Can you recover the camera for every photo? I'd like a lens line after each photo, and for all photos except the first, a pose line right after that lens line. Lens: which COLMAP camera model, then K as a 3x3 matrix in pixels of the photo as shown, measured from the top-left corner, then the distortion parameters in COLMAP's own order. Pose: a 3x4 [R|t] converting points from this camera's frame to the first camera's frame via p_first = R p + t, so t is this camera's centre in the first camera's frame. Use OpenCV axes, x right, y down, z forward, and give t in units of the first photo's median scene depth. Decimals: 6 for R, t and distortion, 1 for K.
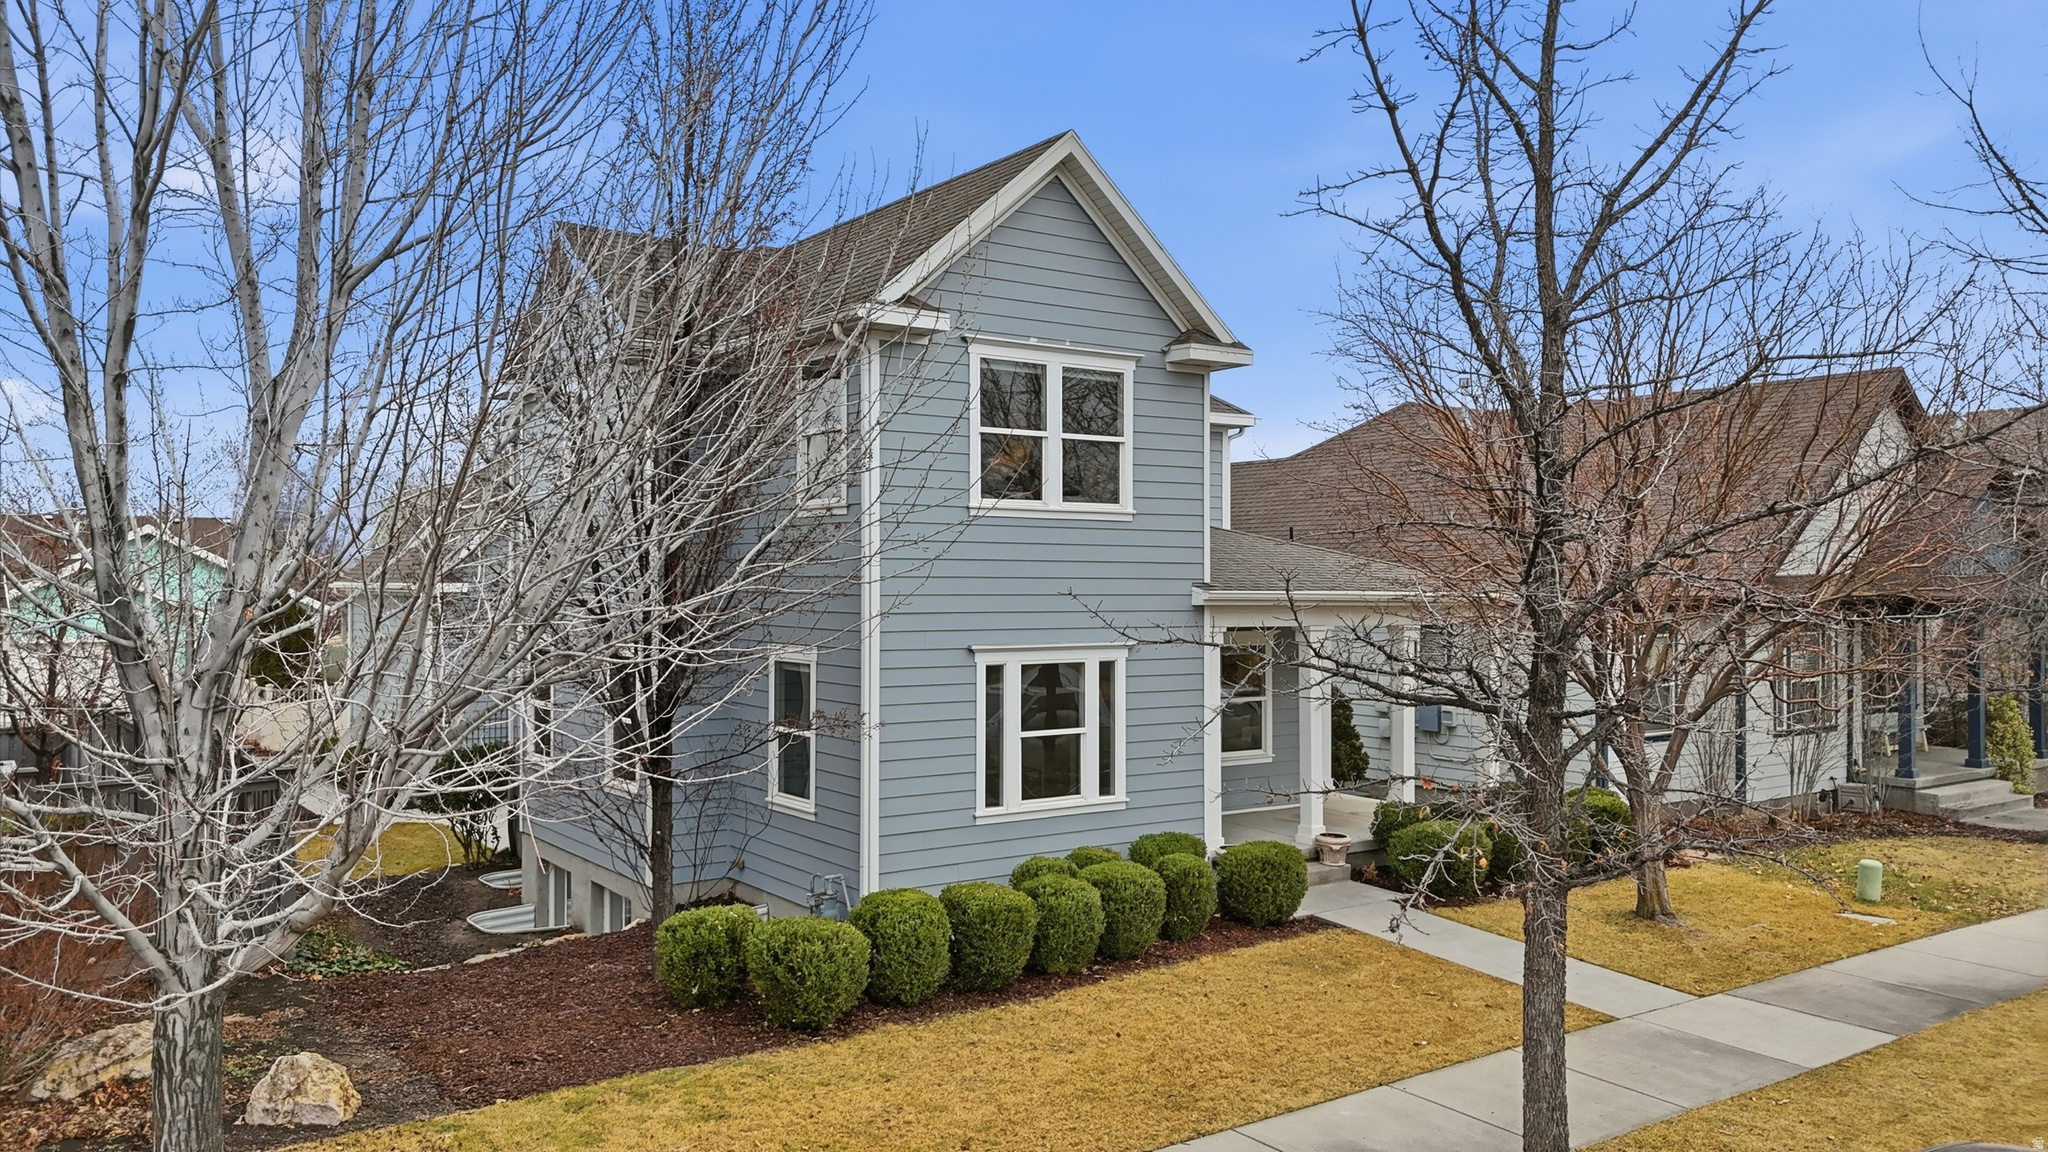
lens RADIAL K [[1507.5, 0, 1026.0], [0, 1507.5, 572.8], [0, 0, 1]] dist [0.073240, -0.065184]
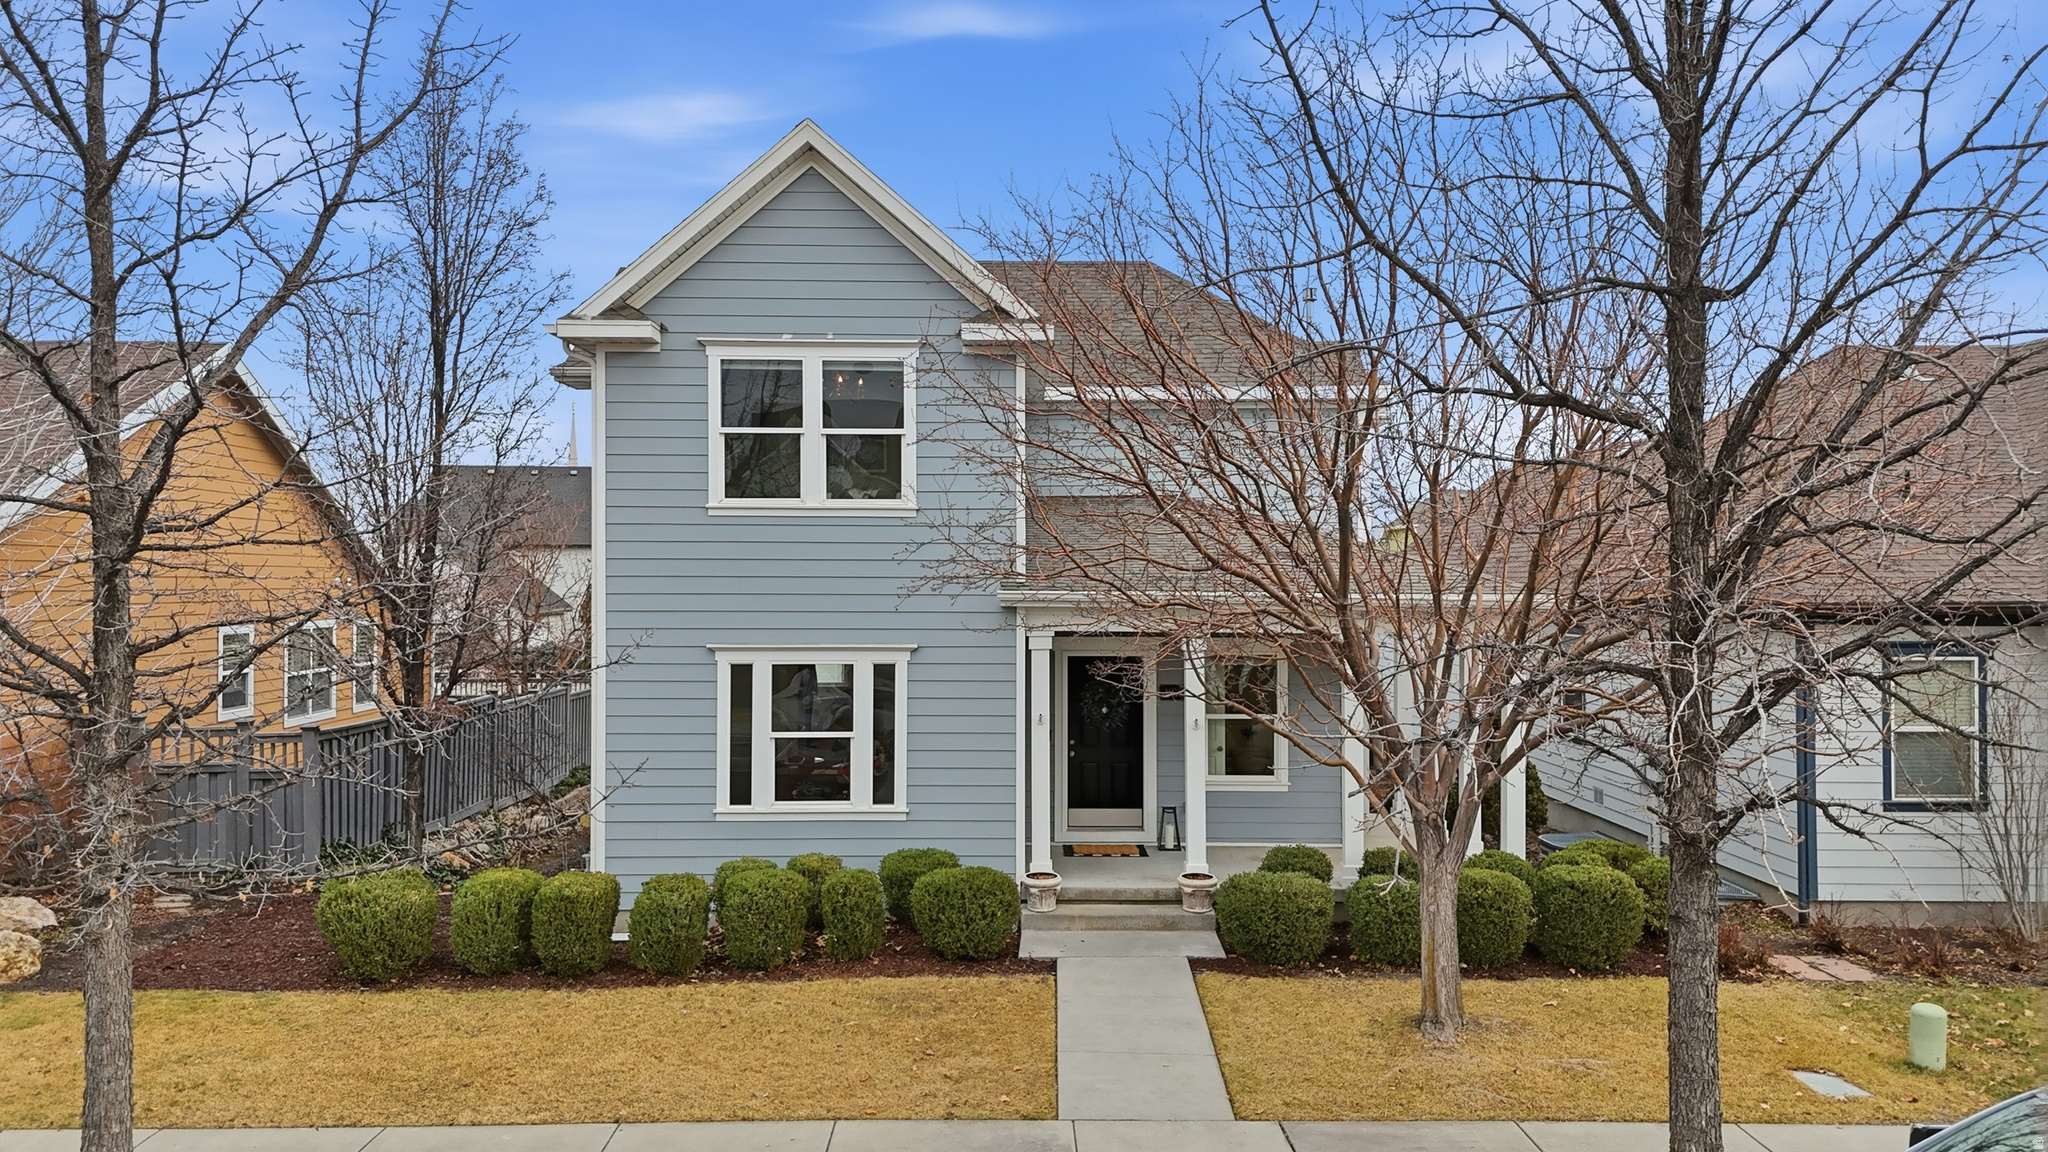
lens RADIAL K [[1507.5, 0, 1027.0], [0, 1507.5, 585.6], [0, 0, 1]] dist [0.073240, -0.065184]
pose [[0.818015, 0.000084, -0.575198, 0.703321], [0.003841, 0.999977, 0.005610, 0.003789], [0.575185, -0.006798, 0.817995, 0.280094]]
